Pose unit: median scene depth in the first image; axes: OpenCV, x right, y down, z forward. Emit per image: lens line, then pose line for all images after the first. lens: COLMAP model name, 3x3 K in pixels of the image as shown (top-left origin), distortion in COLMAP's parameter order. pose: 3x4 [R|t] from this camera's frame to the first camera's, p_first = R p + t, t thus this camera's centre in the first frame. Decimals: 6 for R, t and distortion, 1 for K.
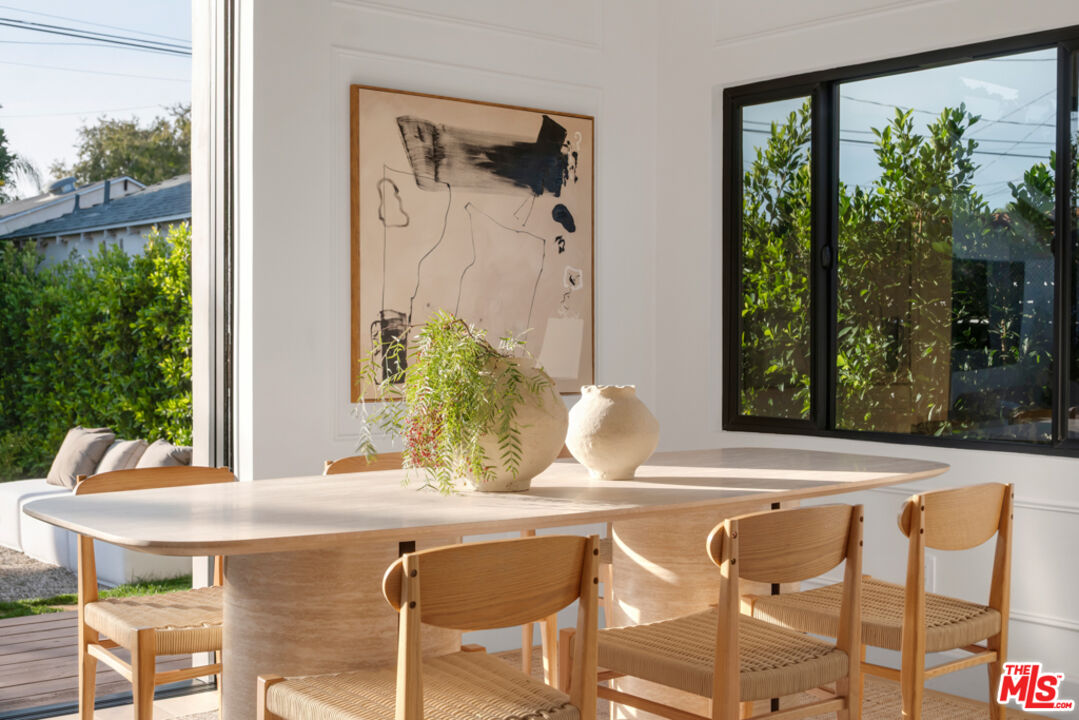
lens RADIAL K [[1337.8, 0, 503.1], [0, 1337.8, 356.6], [0, 0, 1]] dist [0.008164, -0.026820]
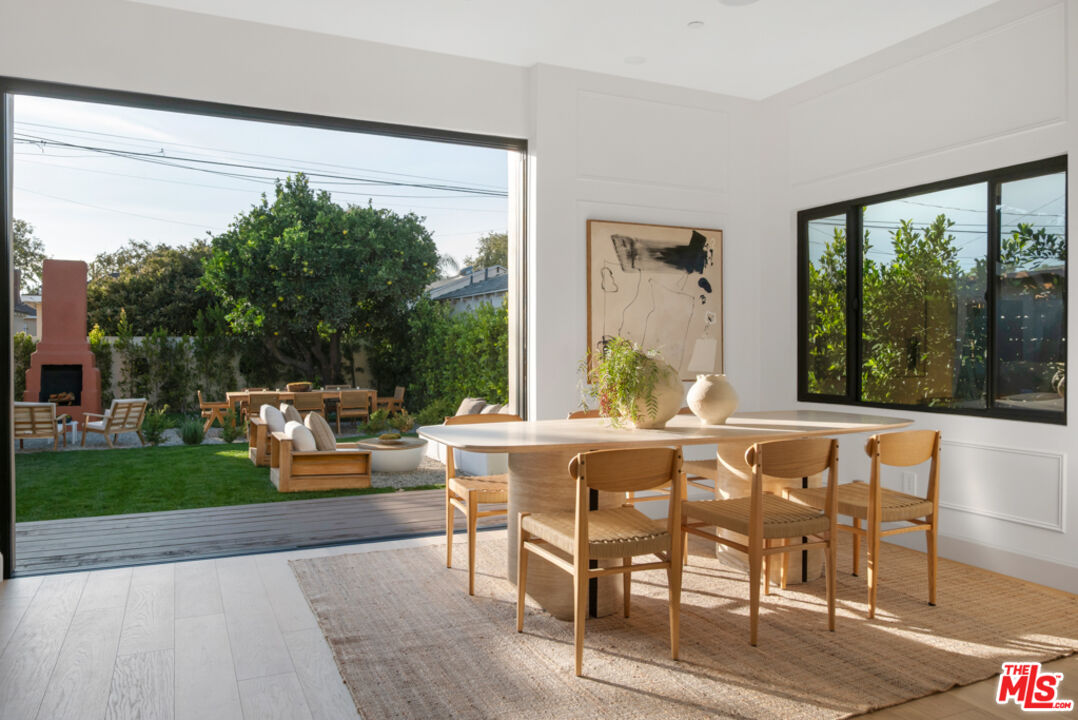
lens RADIAL K [[762.2, 0, 539.0], [0, 762.2, 360.0], [0, 0, 1]] dist [-0.006991, -0.001564]
pose [[0.972819, 0.000595, -0.231565, 0.071894], [-0.001146, 0.999997, -0.002246, 0.002638], [0.231563, 0.002450, 0.972817, -0.085613]]
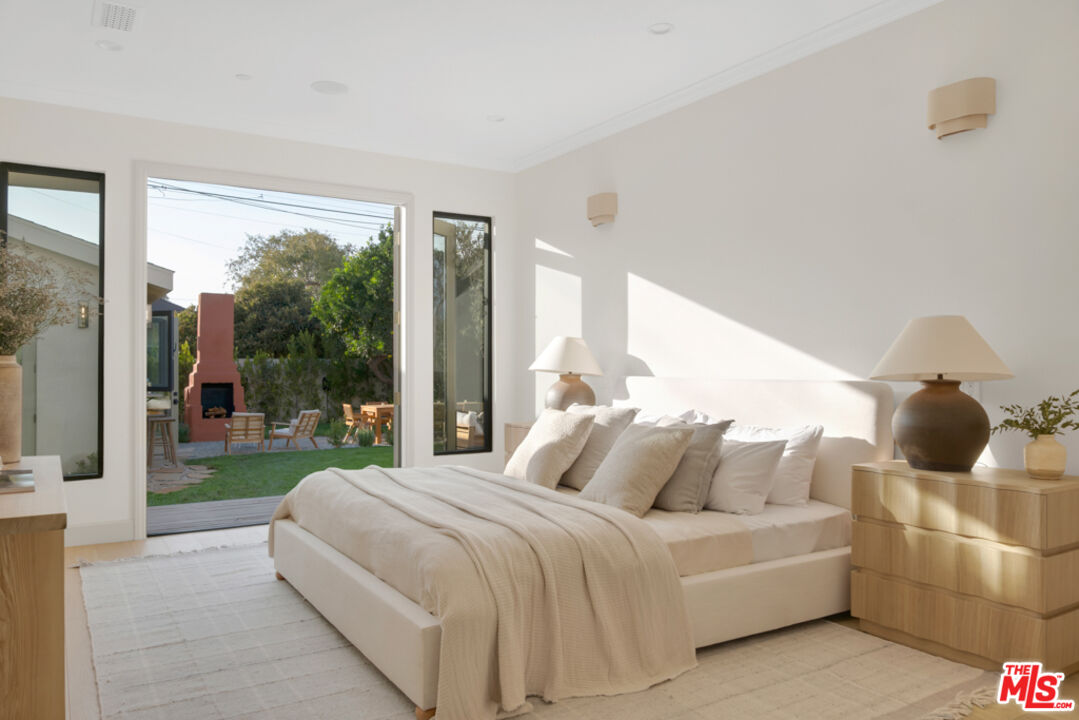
lens RADIAL K [[762.9, 0, 539.5], [0, 762.9, 360.0], [0, 0, 1]] dist [-0.006991, -0.001564]
pose [[0.992969, -0.007448, -0.118142, -0.587530], [0.004343, 0.999639, -0.026523, 0.010550], [0.118297, 0.025824, 0.992642, -0.969778]]
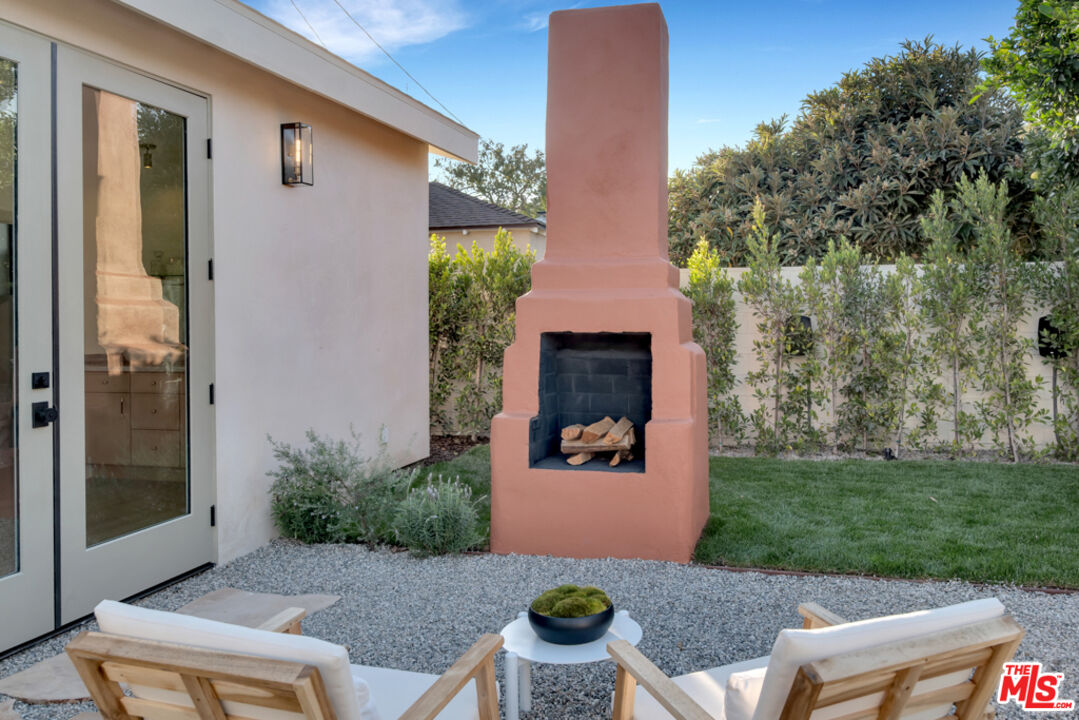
lens RADIAL K [[802.3, 0, 598.1], [0, 802.3, 307.1], [0, 0, 1]] dist [-0.005668, -0.002318]
pose [[0.614799, -0.016029, -0.788521, -1.756076], [-0.004073, 0.999716, -0.023497, 0.007873], [0.788674, 0.017658, 0.614559, 1.879290]]
